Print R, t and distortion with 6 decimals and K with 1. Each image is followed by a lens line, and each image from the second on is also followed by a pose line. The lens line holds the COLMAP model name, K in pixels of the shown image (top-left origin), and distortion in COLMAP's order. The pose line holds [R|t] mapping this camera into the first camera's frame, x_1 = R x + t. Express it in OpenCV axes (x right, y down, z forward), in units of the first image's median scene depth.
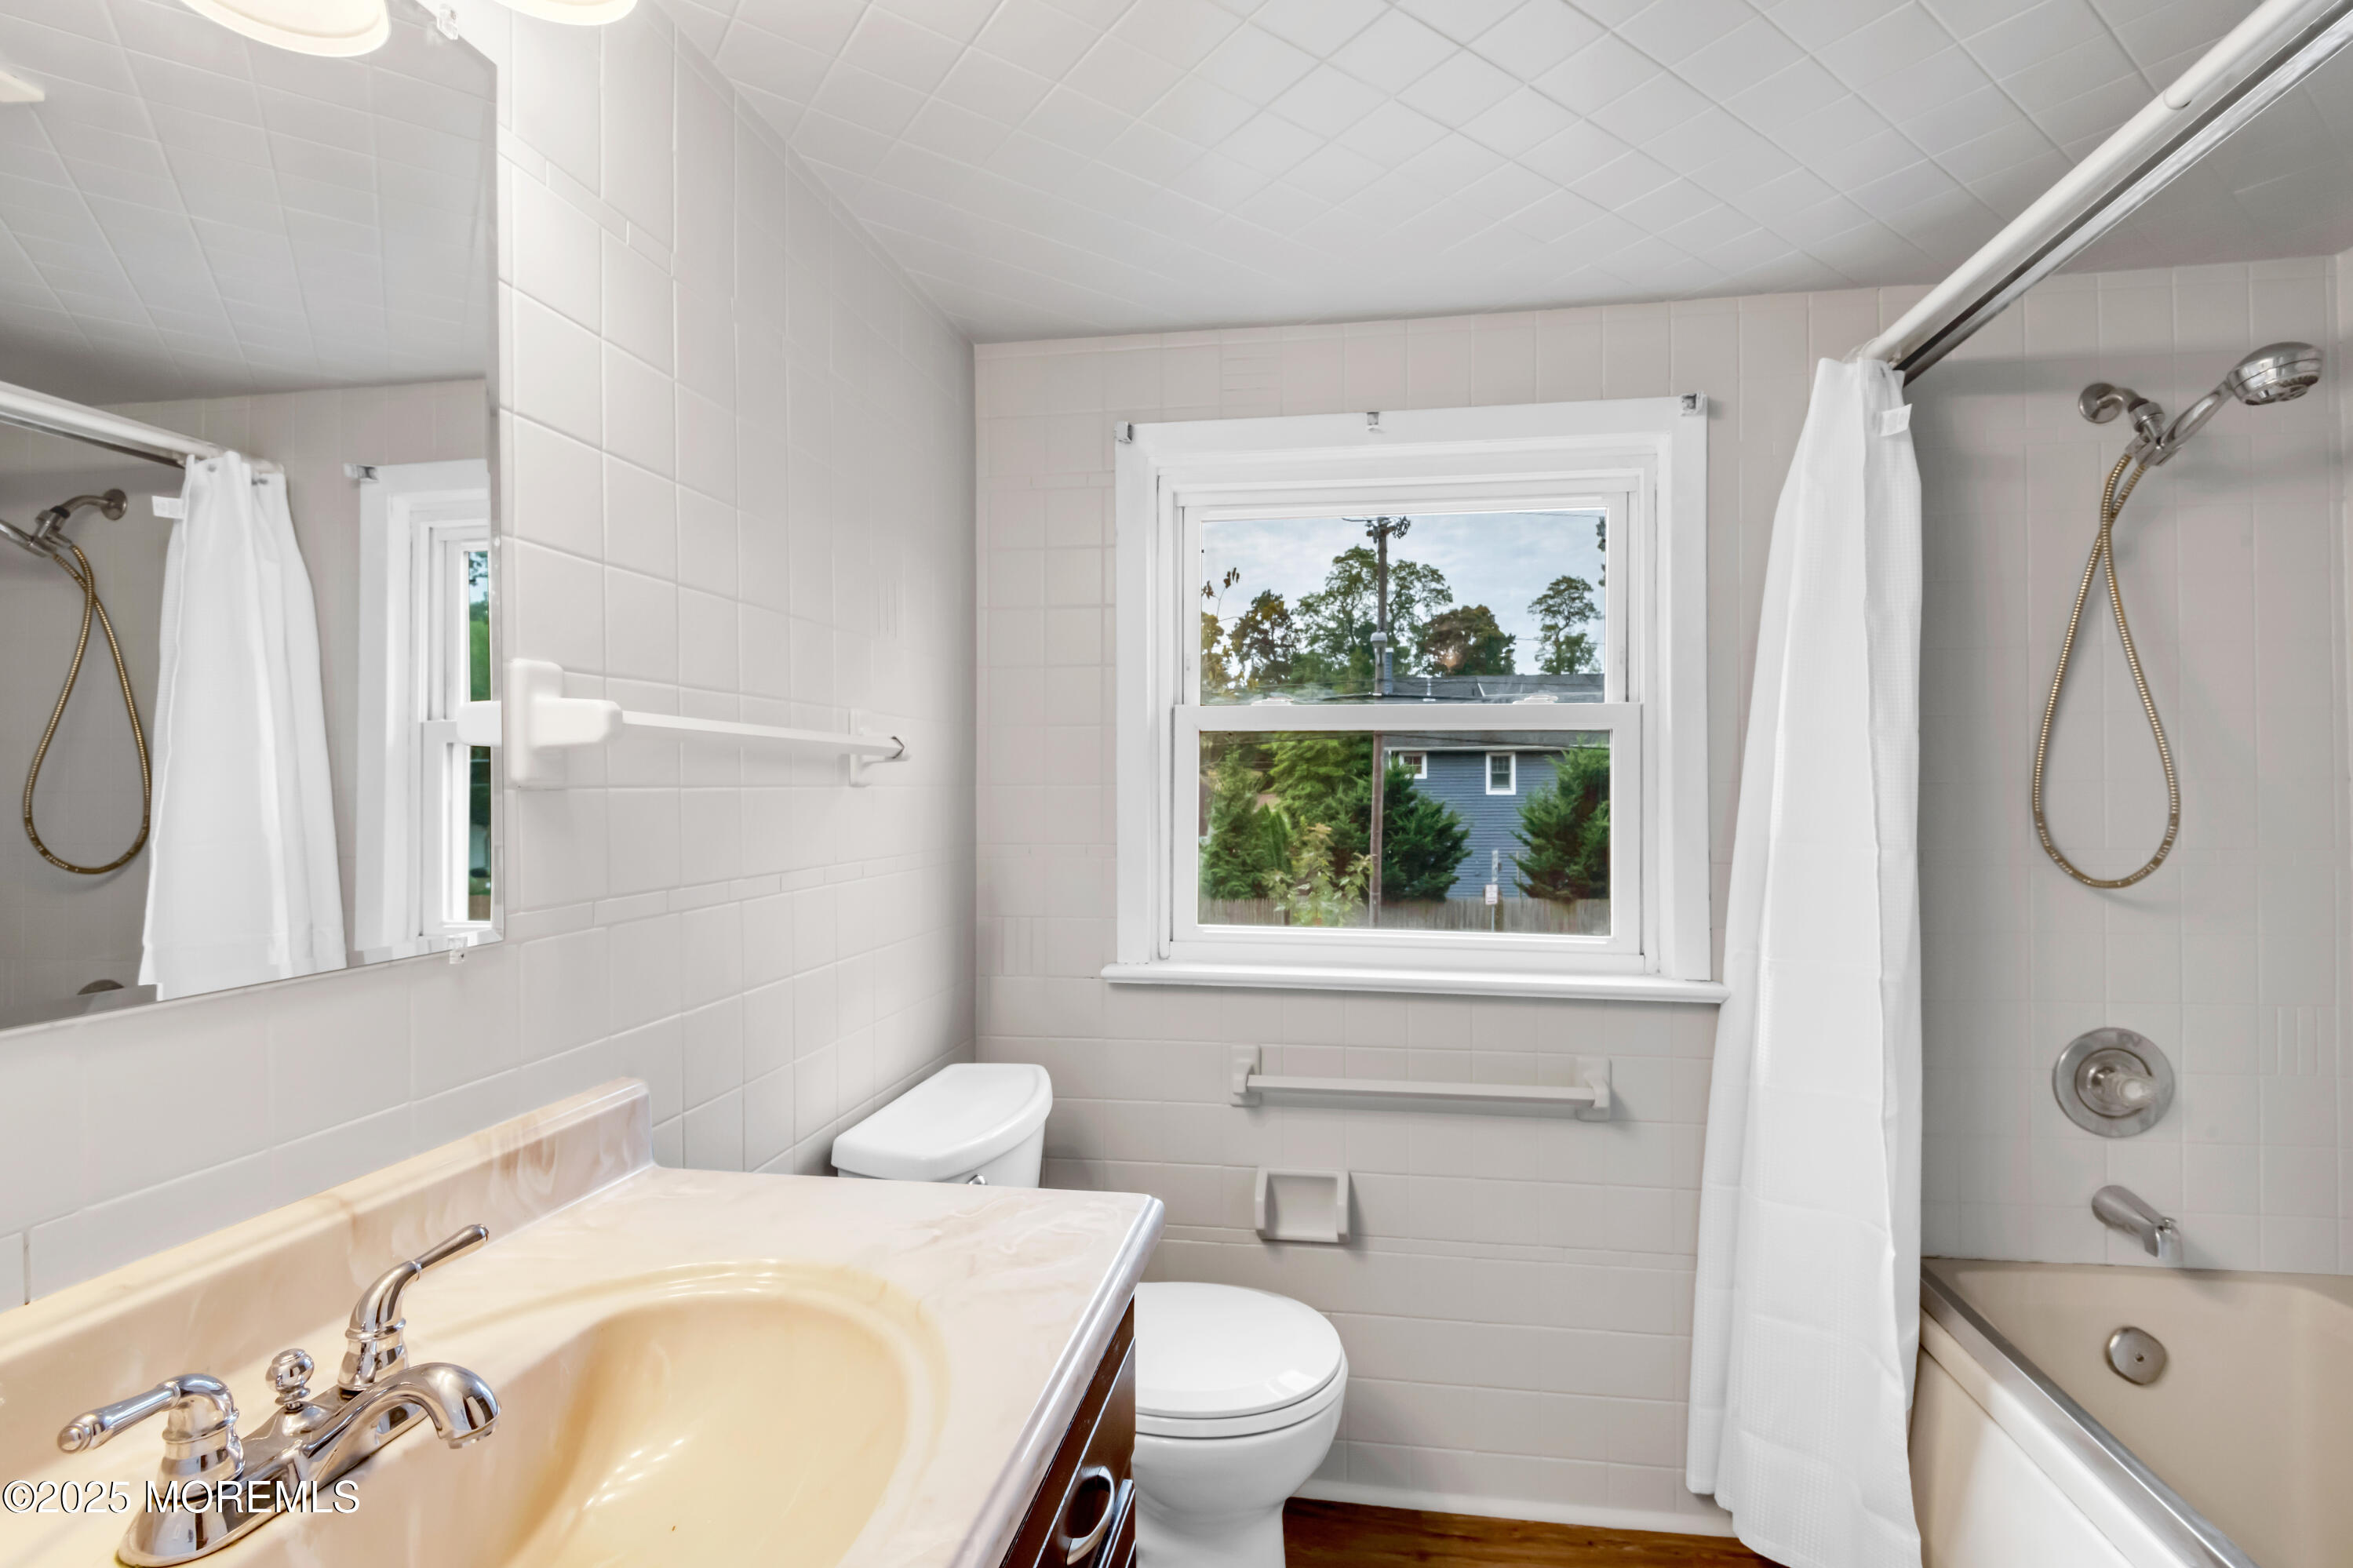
lens RADIAL K [[1093.3, 0, 1236.0], [0, 1093.3, 770.4], [0, 0, 1]] dist [0.019789, -0.015344]
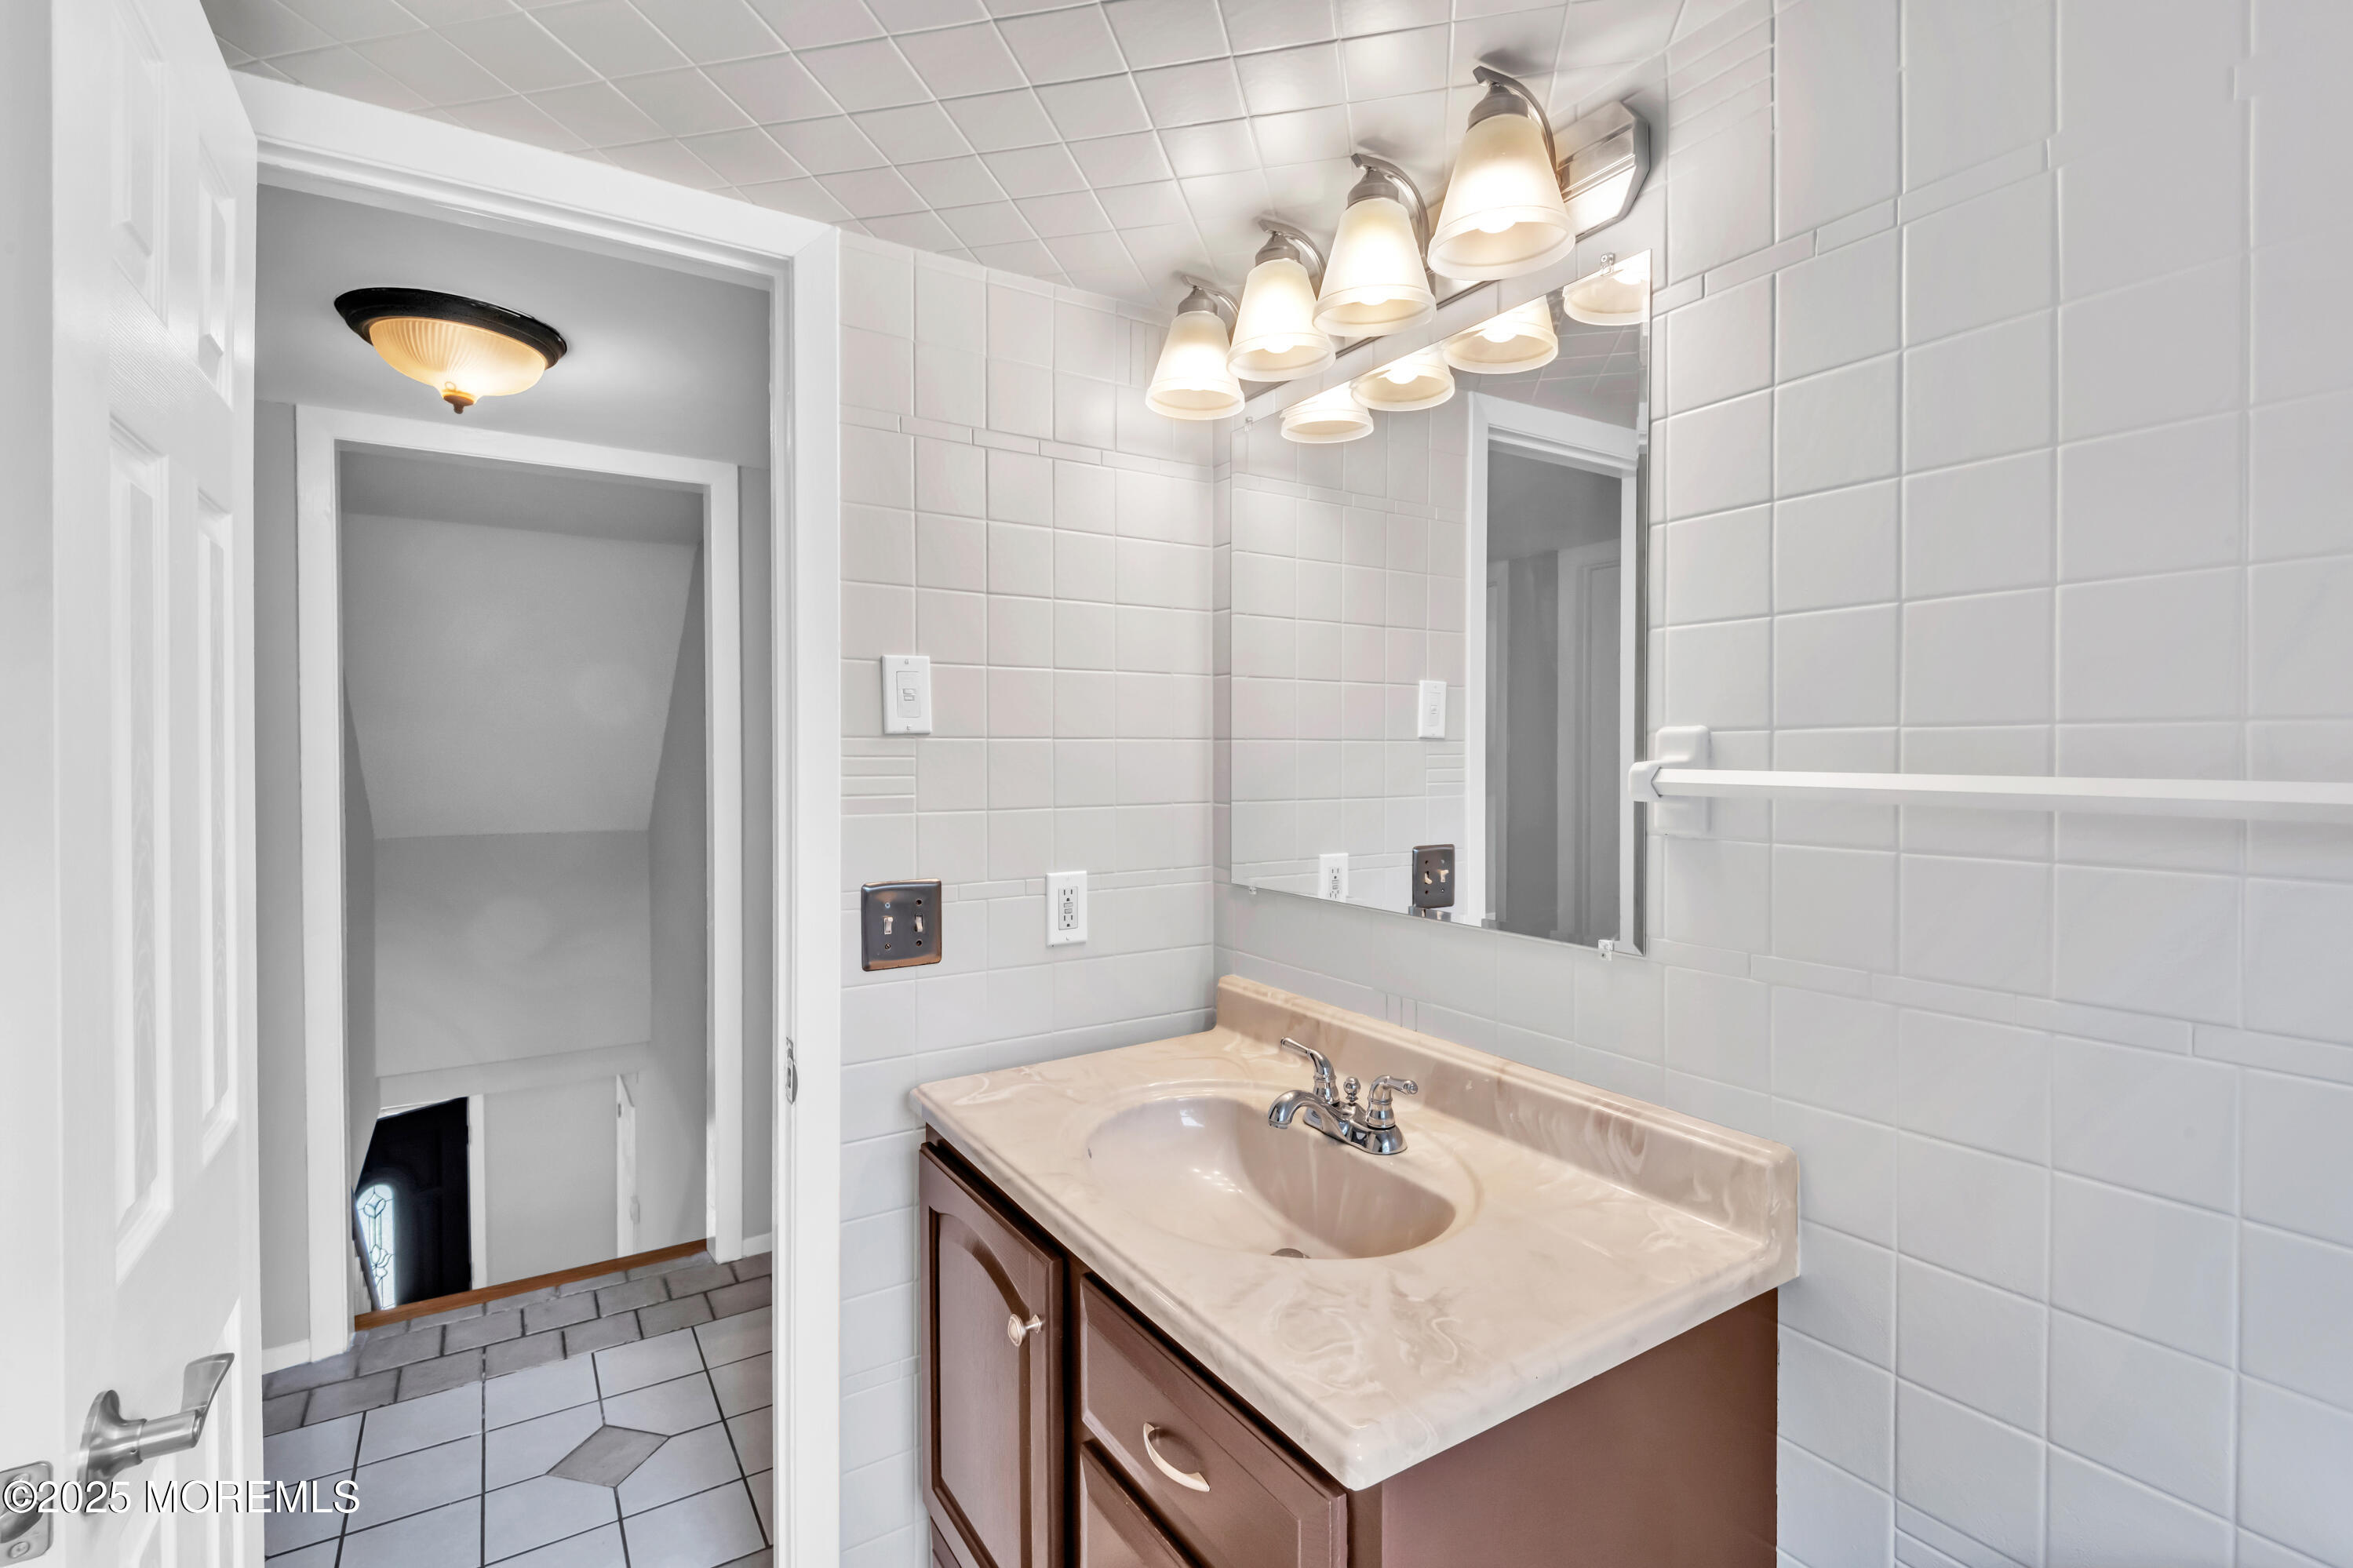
lens RADIAL K [[1093.3, 0, 1236.0], [0, 1093.3, 770.4], [0, 0, 1]] dist [0.019789, -0.015344]
pose [[-0.744006, 0.009380, -0.668107, 0.503796], [0.007887, 0.999955, 0.005257, -0.065977], [0.668127, -0.001359, -0.744046, 1.605453]]
